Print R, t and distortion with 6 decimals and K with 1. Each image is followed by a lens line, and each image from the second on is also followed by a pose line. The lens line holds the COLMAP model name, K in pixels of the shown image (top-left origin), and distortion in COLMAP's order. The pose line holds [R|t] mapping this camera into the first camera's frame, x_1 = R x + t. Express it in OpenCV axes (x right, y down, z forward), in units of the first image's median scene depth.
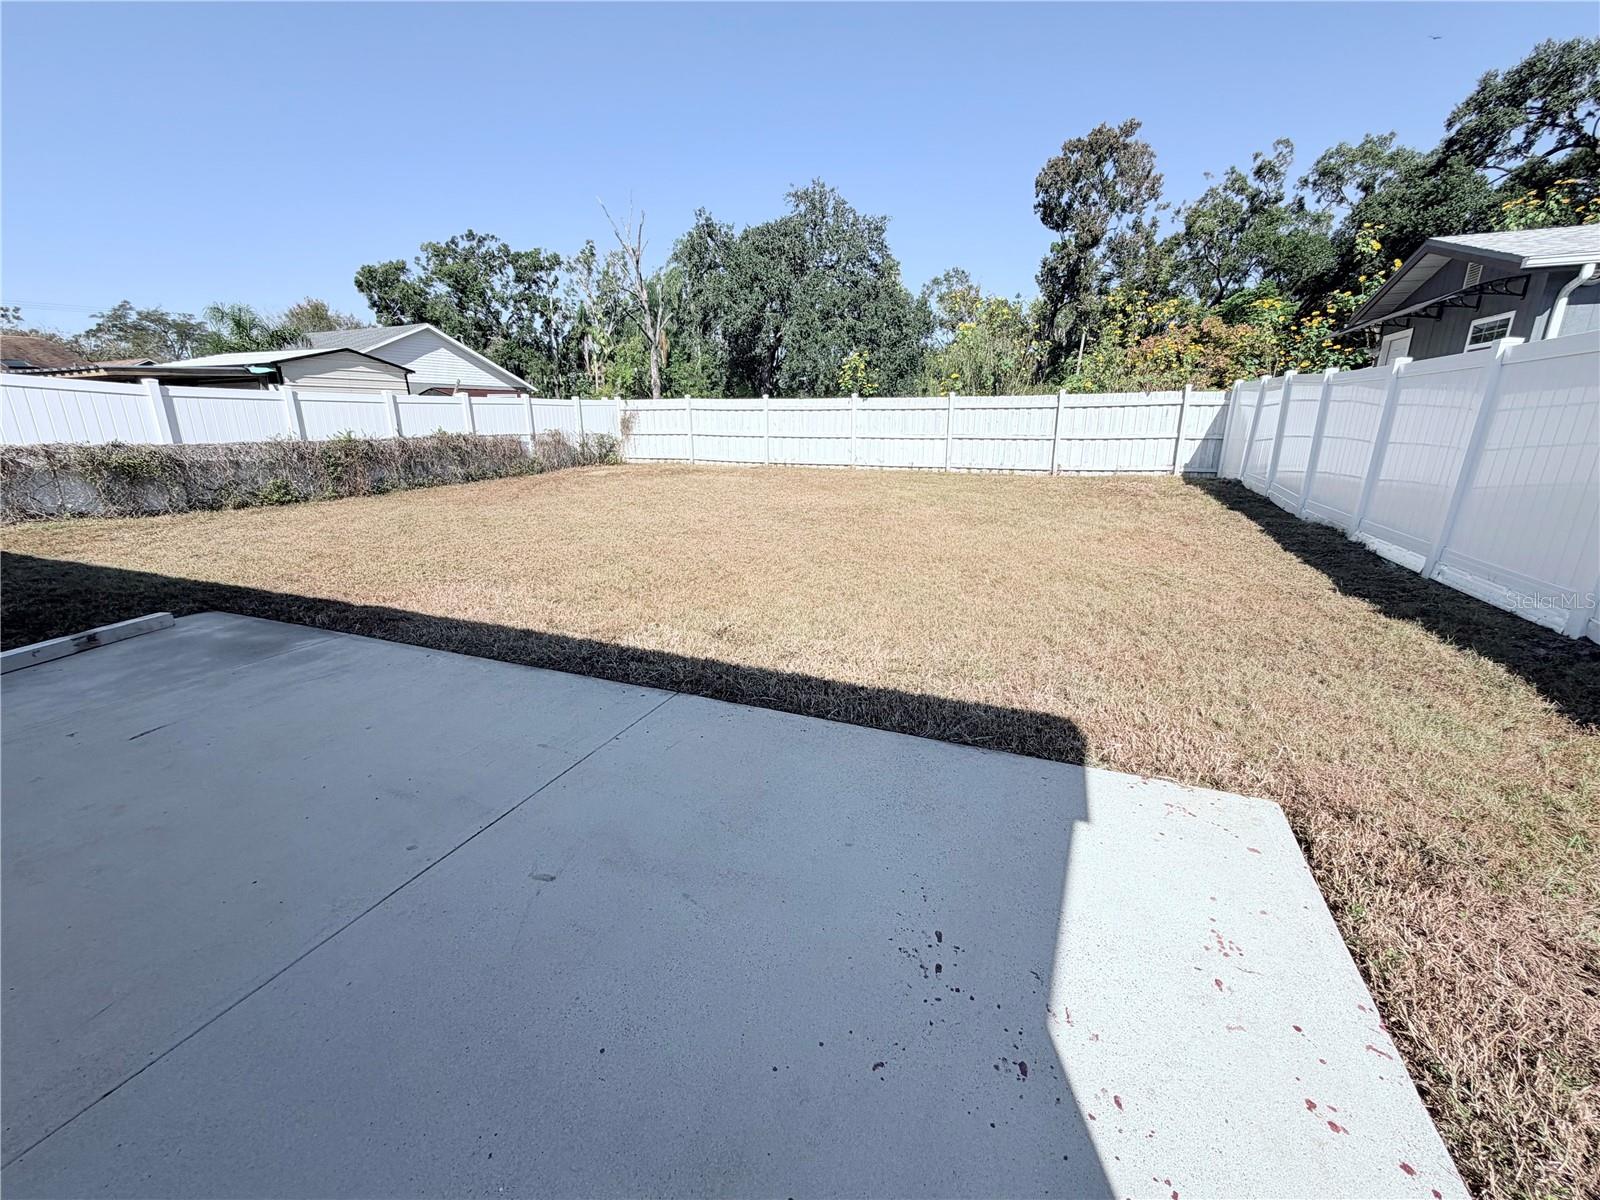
lens RADIAL K [[643.5, 0, 791.7], [0, 643.5, 595.2], [0, 0, 1]] dist [0.001025, 0.000755]
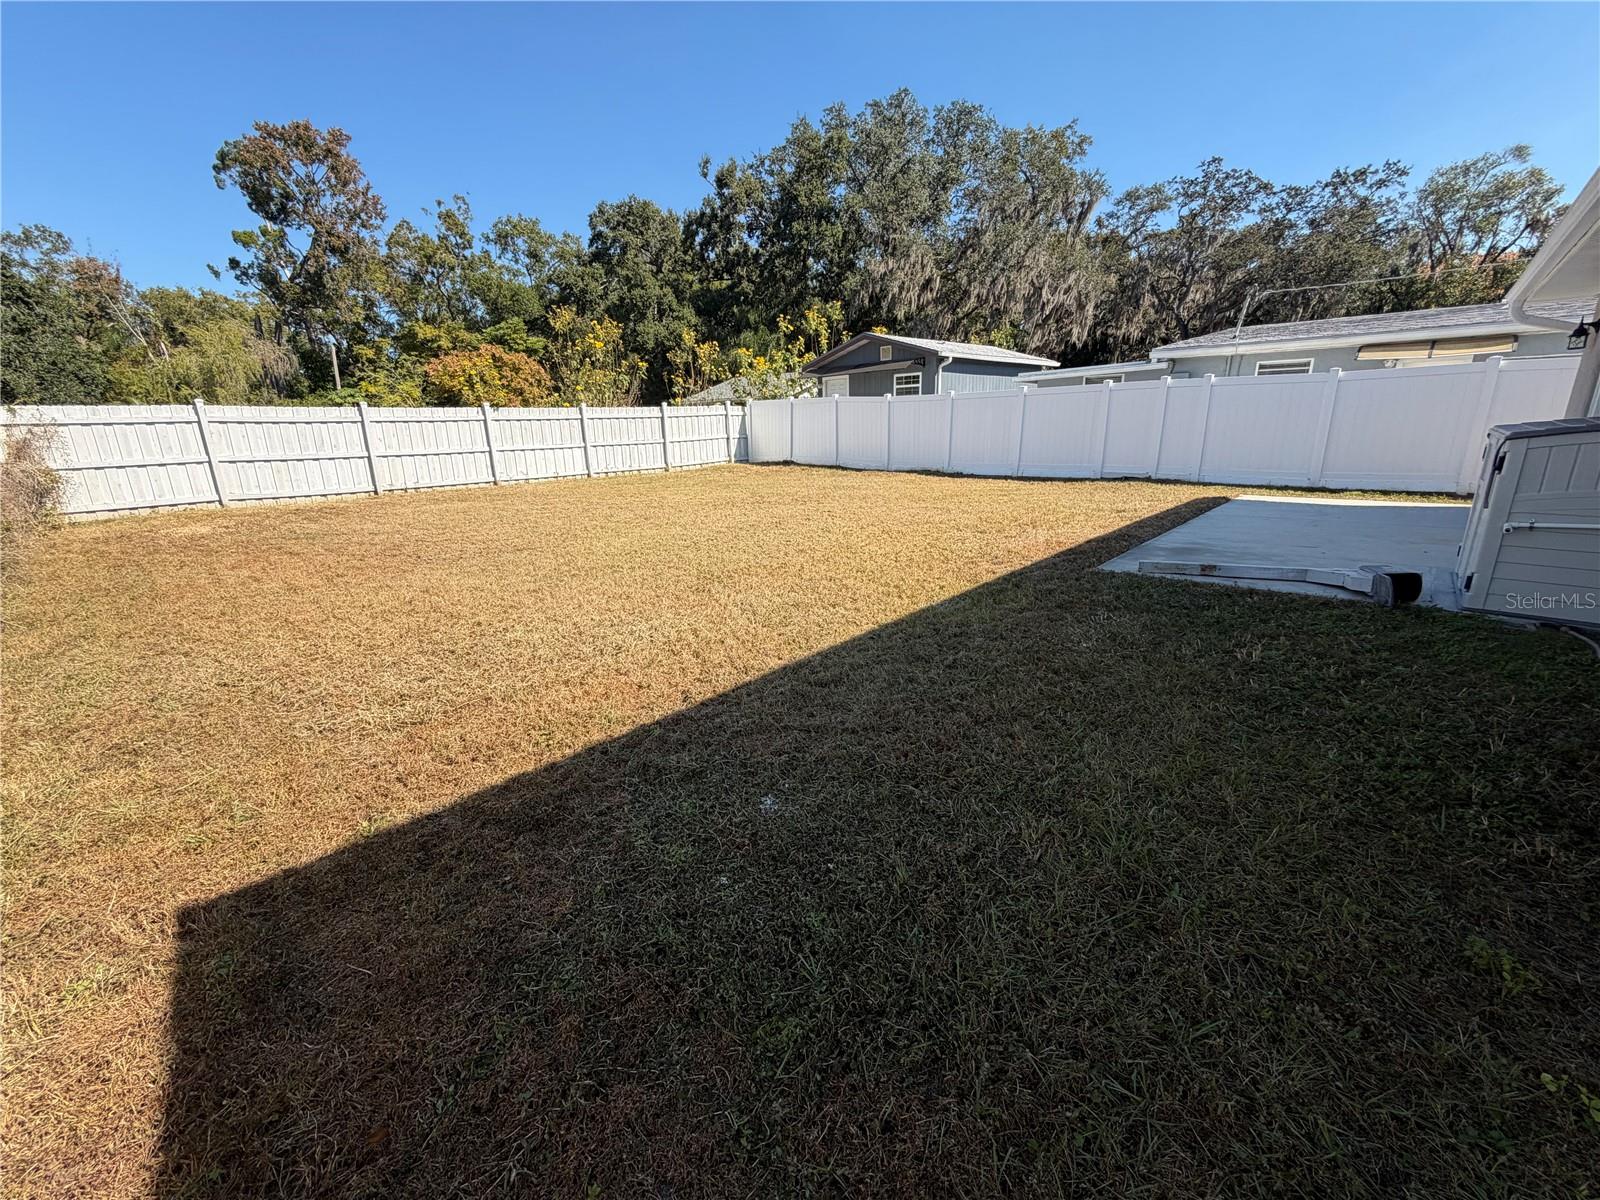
lens RADIAL K [[643.5, 0, 792.8], [0, 643.5, 592.1], [0, 0, 1]] dist [0.001025, 0.000755]
pose [[0.375043, -0.241214, 0.895075, -0.236864], [0.270716, 0.951962, 0.143113, -0.028228], [-0.886598, 0.188638, 0.422327, 0.110551]]
